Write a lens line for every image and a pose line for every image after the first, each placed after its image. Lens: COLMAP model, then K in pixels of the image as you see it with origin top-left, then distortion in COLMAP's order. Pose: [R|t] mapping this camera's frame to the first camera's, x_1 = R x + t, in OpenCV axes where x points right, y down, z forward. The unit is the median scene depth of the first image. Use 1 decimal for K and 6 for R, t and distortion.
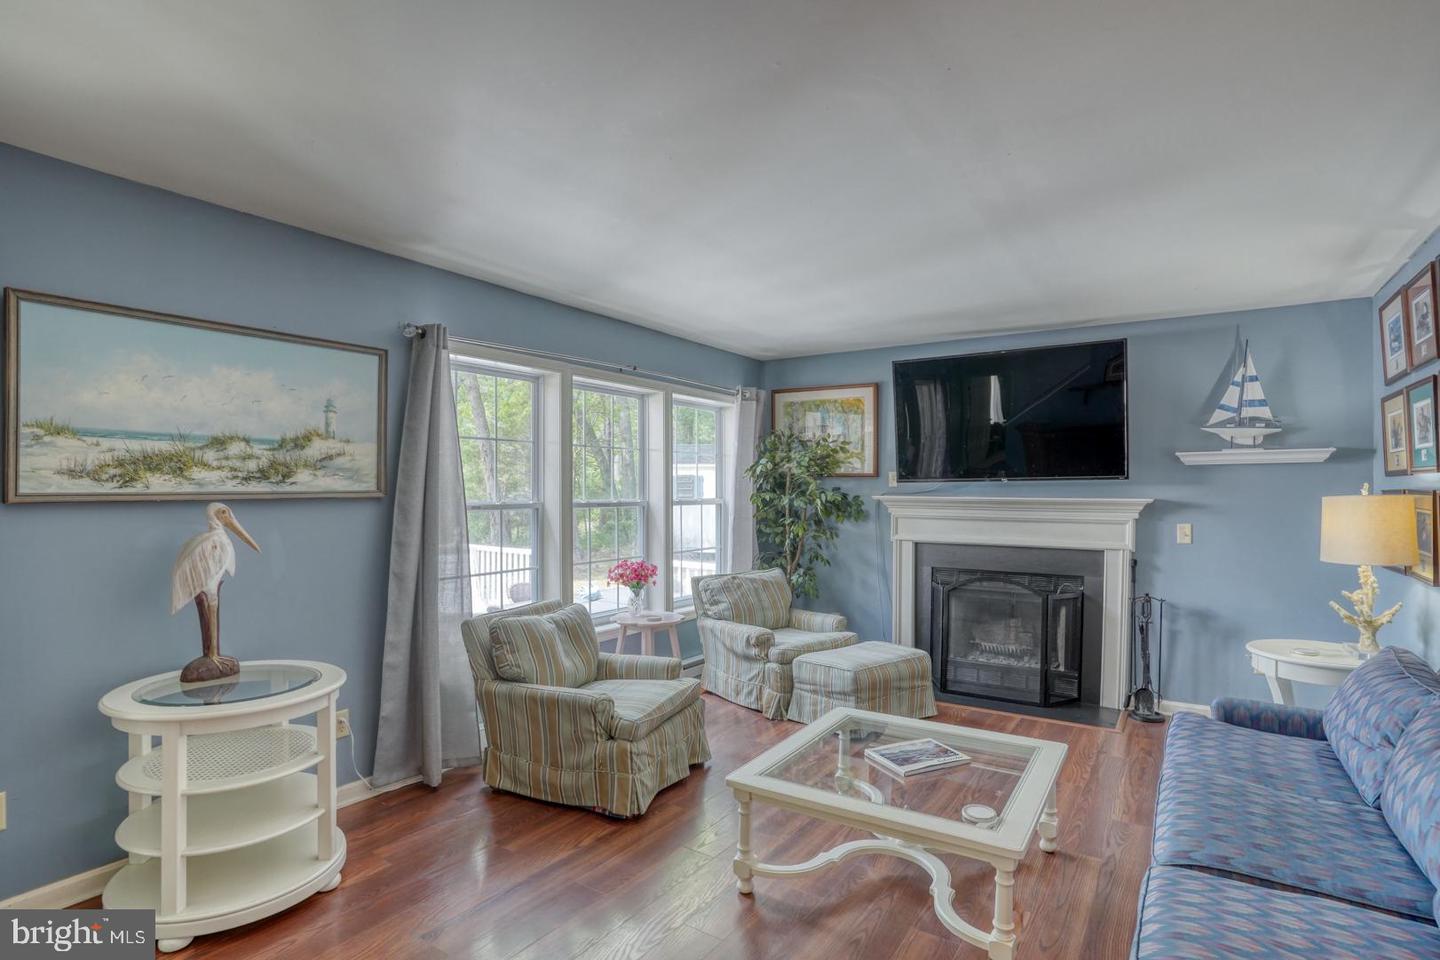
lens RADIAL K [[721.8, 0, 738.2], [0, 721.8, 500.5], [0, 0, 1]] dist [-0.067481, 0.022753]
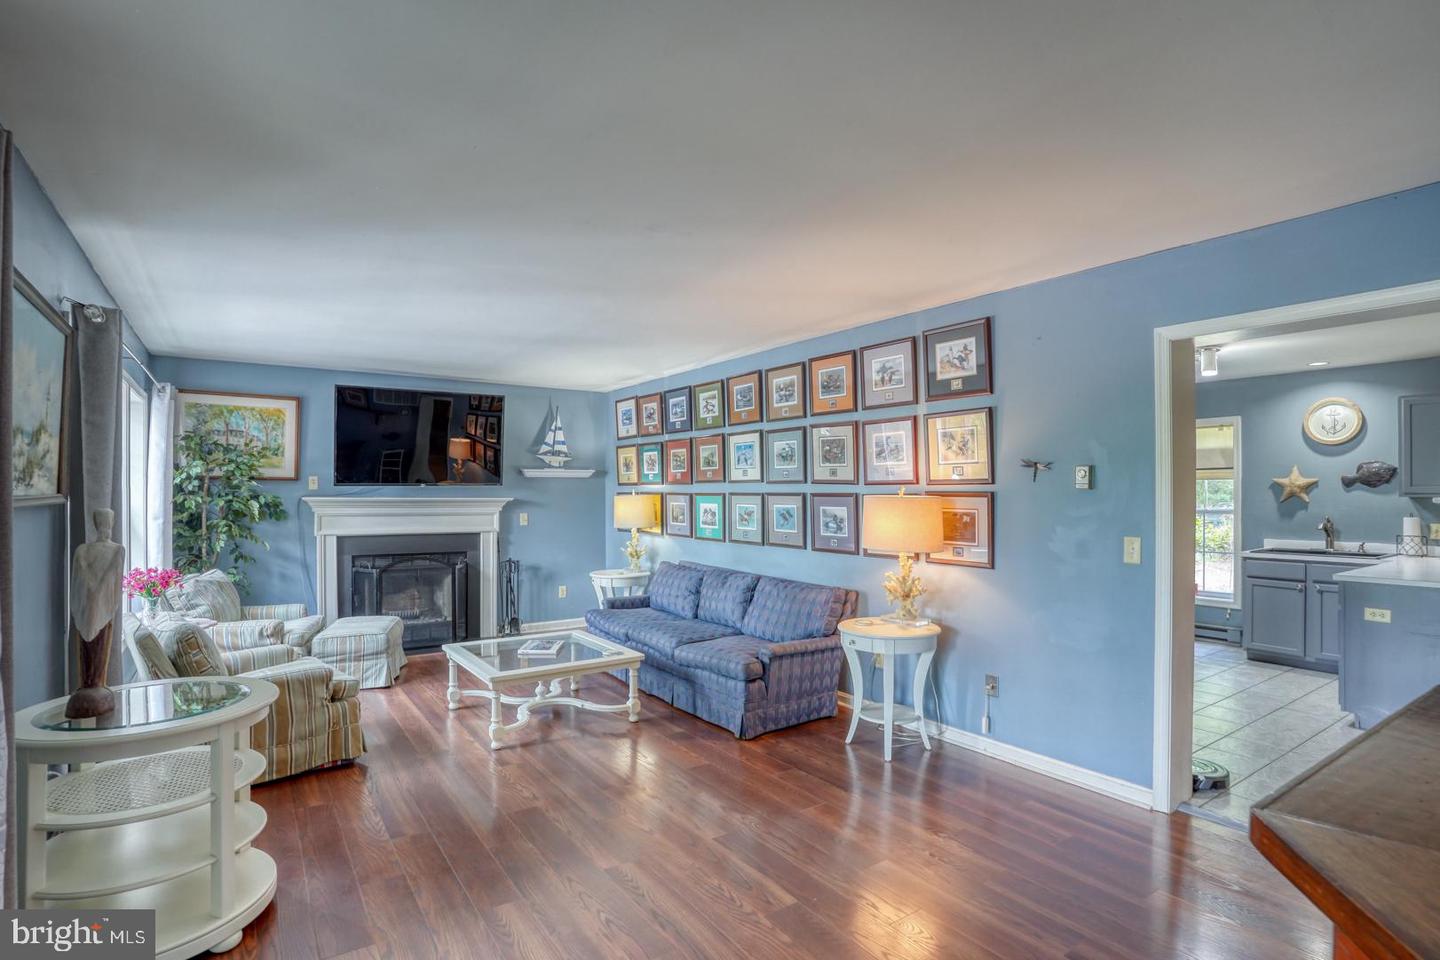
lens RADIAL K [[721.8, 0, 716.8], [0, 721.8, 484.4], [0, 0, 1]] dist [-0.067481, 0.022753]
pose [[0.370642, 0.010175, 0.928720, -0.717155], [0.011445, 0.999814, -0.015522, -0.002599], [-0.928705, 0.016382, 0.370457, -0.023730]]
